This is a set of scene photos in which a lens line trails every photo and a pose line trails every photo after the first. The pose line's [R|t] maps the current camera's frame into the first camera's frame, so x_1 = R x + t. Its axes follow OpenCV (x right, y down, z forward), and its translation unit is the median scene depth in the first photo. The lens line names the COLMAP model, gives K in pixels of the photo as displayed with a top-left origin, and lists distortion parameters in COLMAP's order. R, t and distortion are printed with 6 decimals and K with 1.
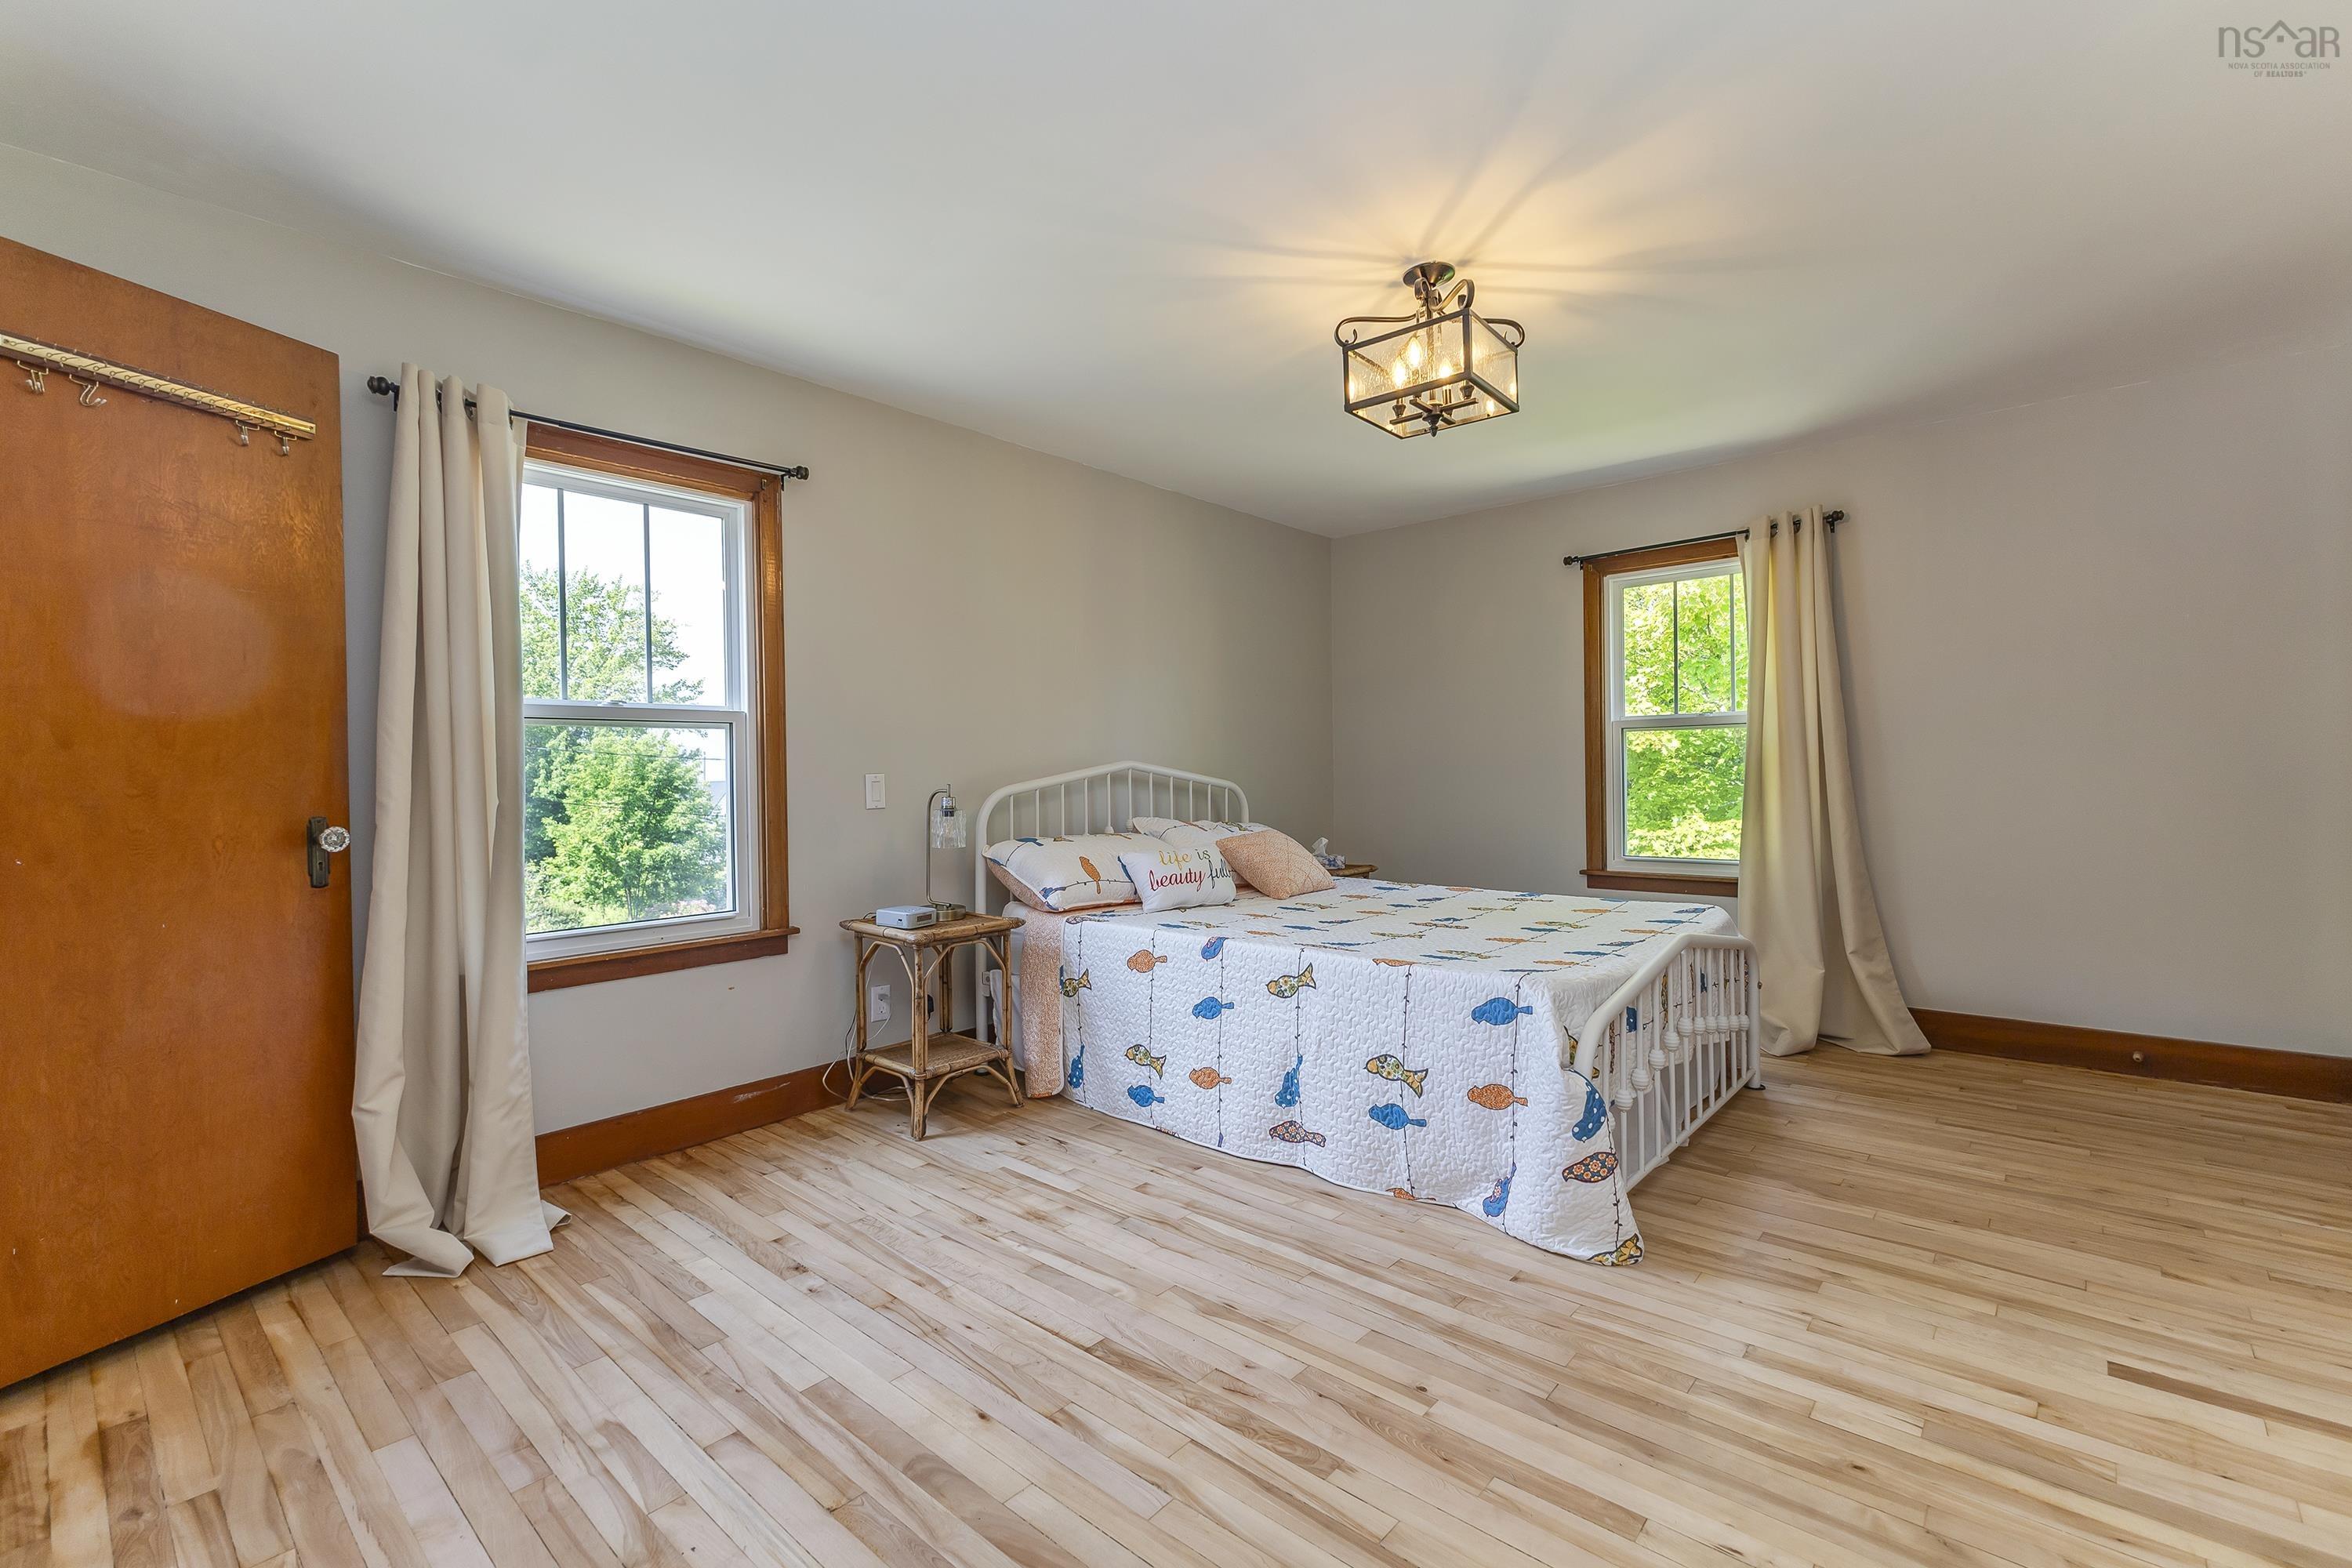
lens RADIAL K [[1014.3, 0, 1183.1], [0, 1014.3, 784.1], [0, 0, 1]] dist [0.010119, -0.001029]
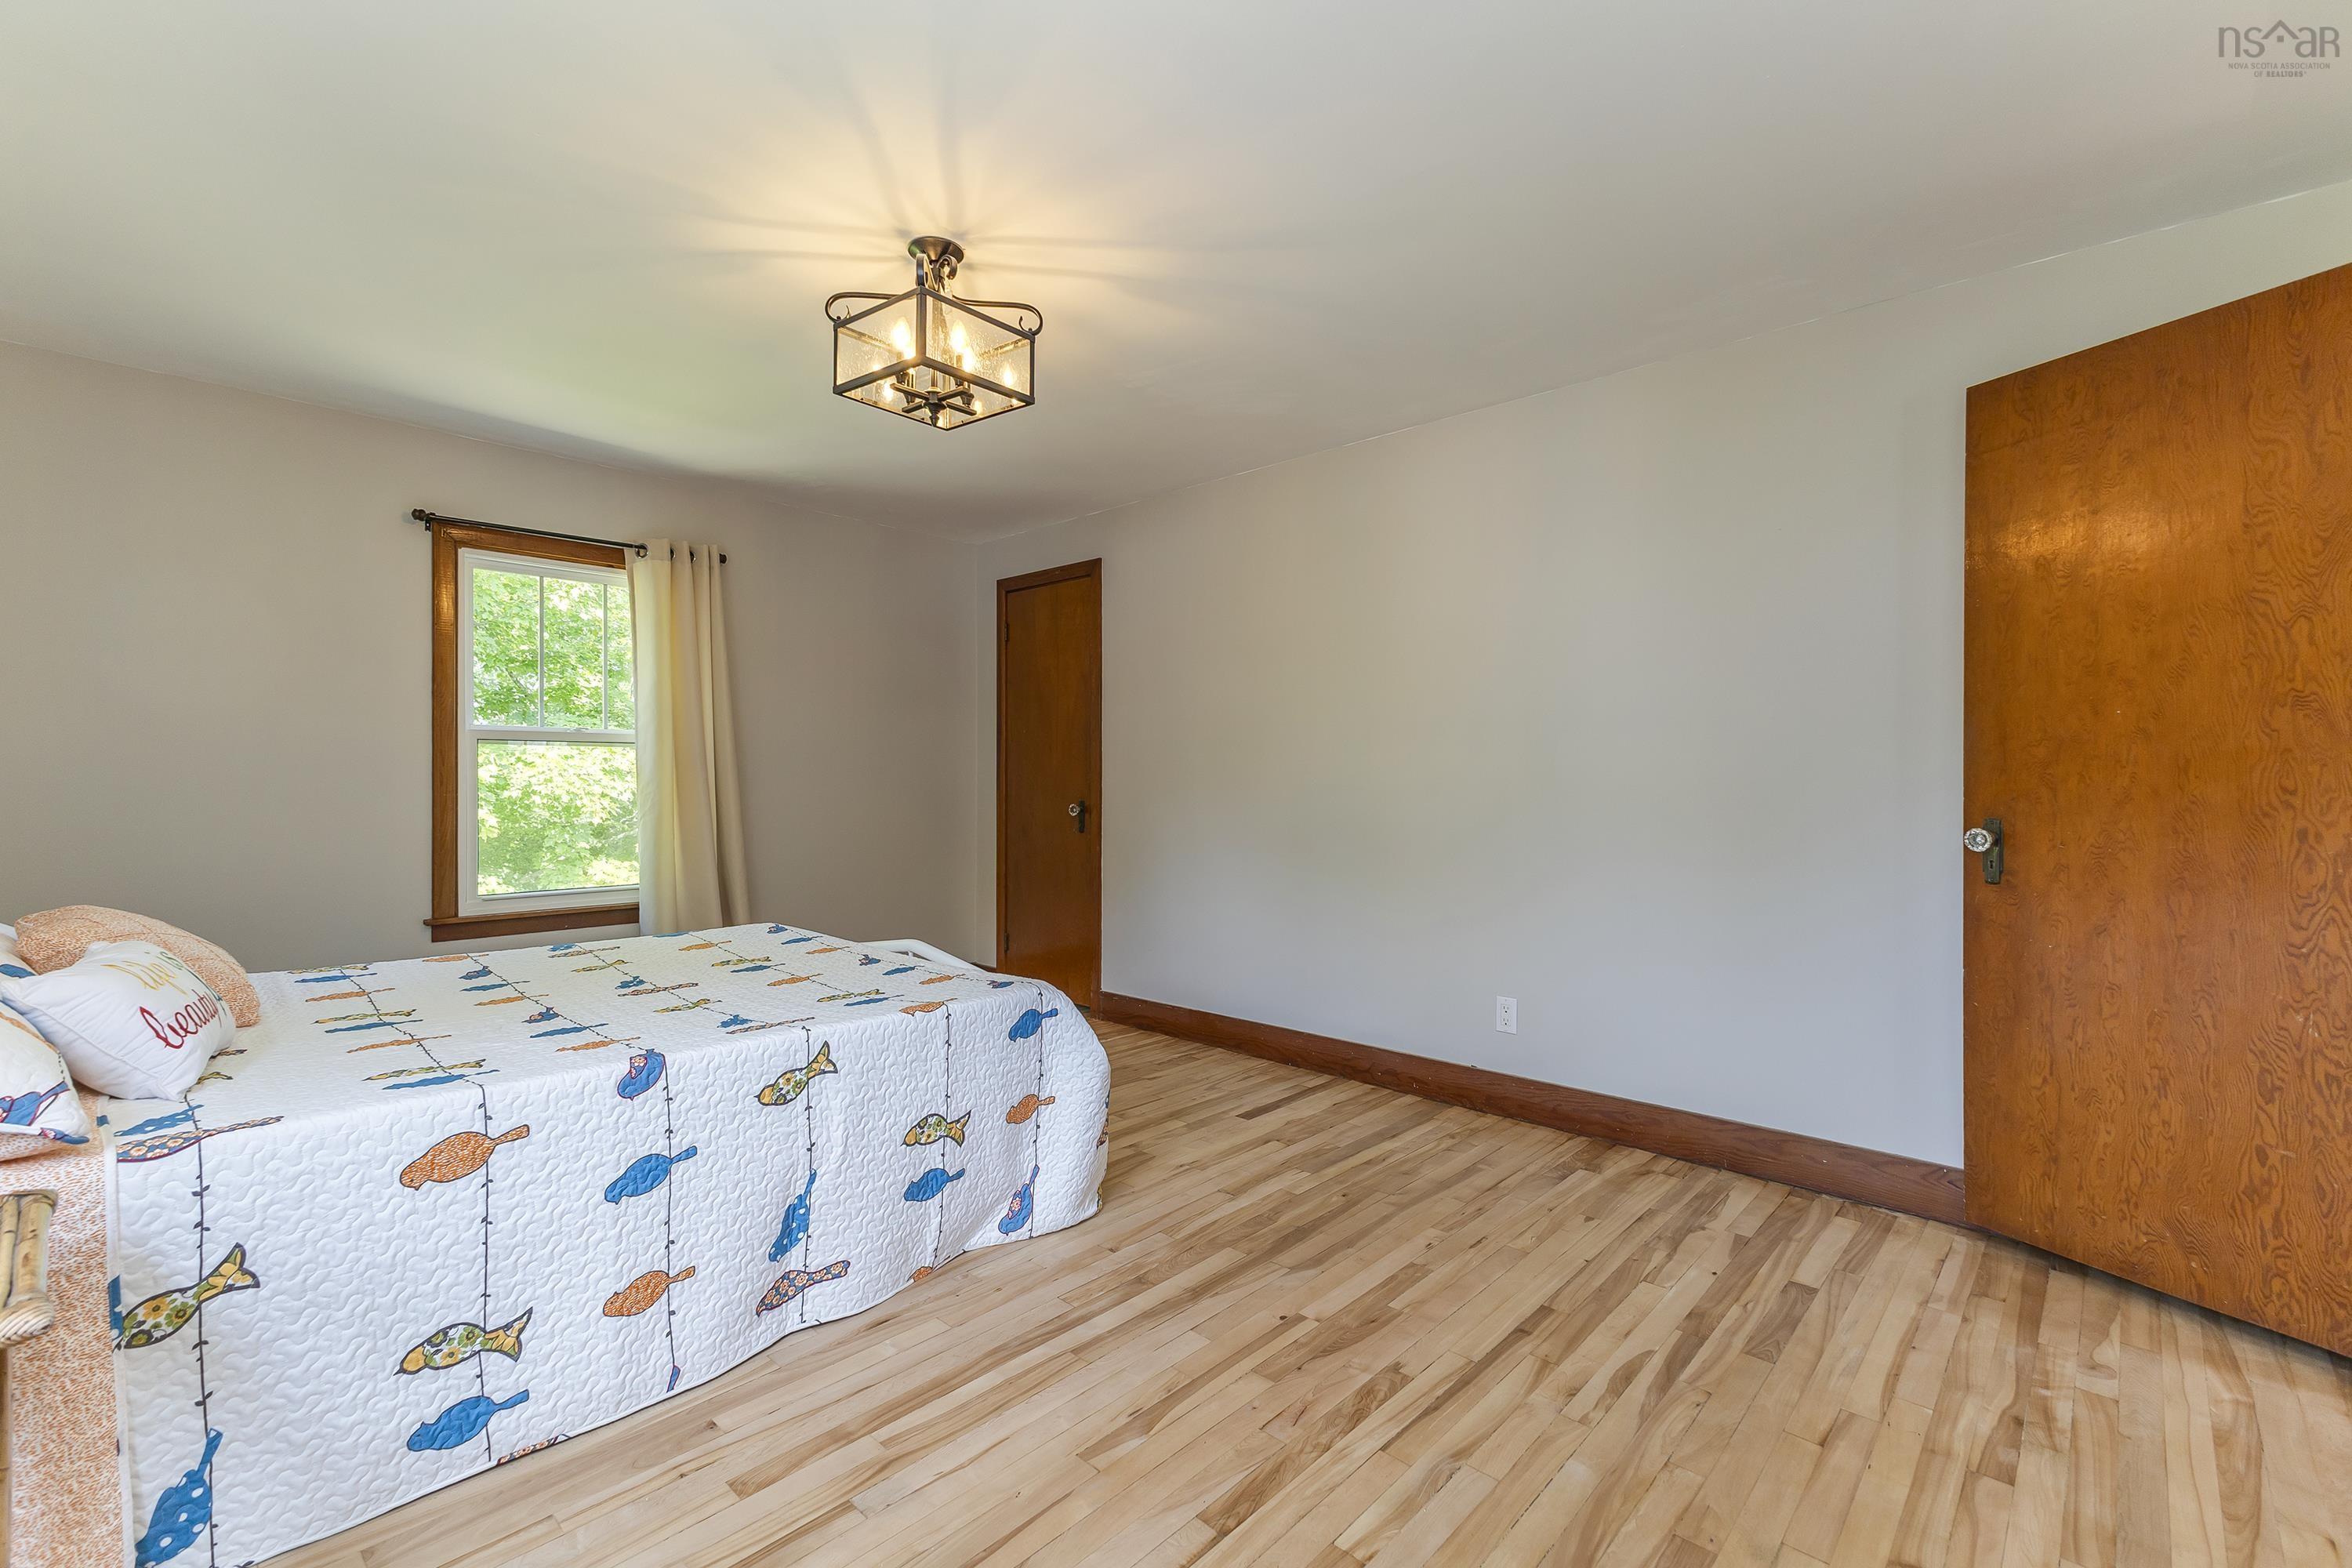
lens RADIAL K [[1014.3, 0, 1167.3], [0, 1014.3, 780.7], [0, 0, 1]] dist [0.010119, -0.001029]
pose [[0.034192, 0.017814, 0.999257, -0.621221], [0.010891, 0.999775, -0.018196, -0.001325], [-0.999356, 0.011505, 0.033990, 0.713192]]
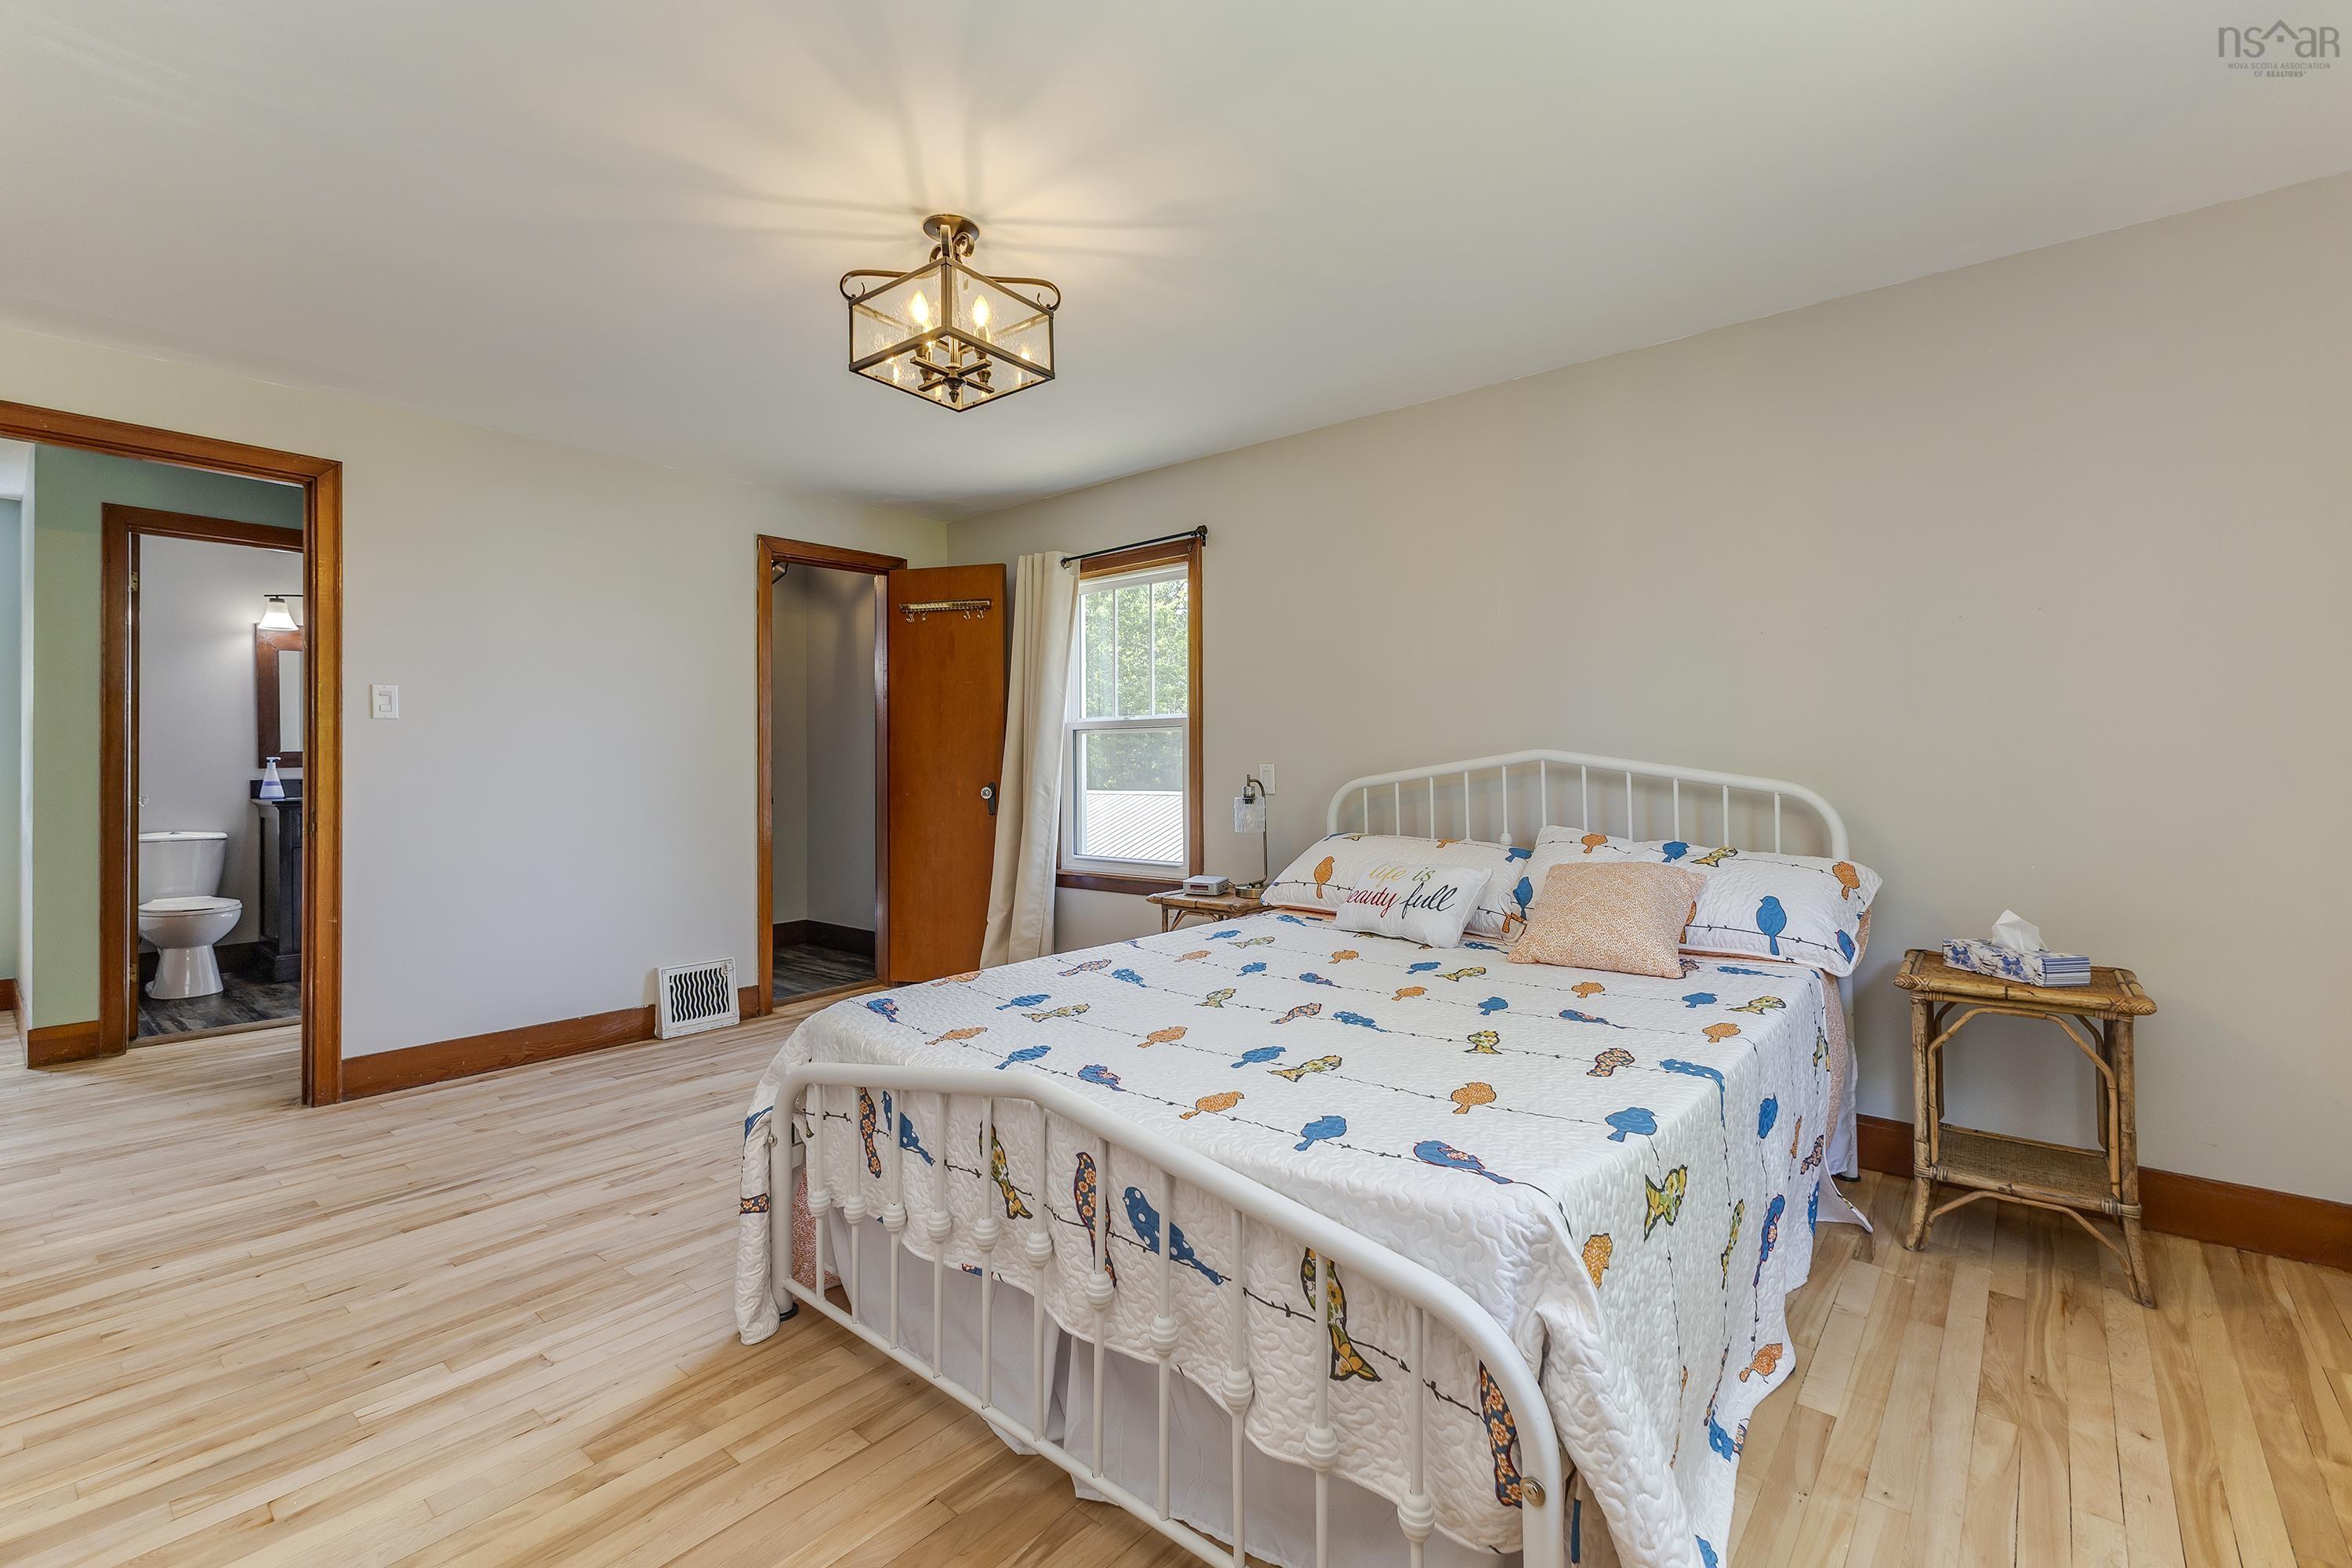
lens RADIAL K [[1014.3, 0, 1180.8], [0, 1014.3, 762.9], [0, 0, 1]] dist [0.010119, -0.001029]
pose [[0.031135, 0.021019, -0.999294, 1.097182], [-0.002560, 0.999777, 0.020950, -0.044271], [0.999512, 0.001906, 0.031182, 1.111718]]
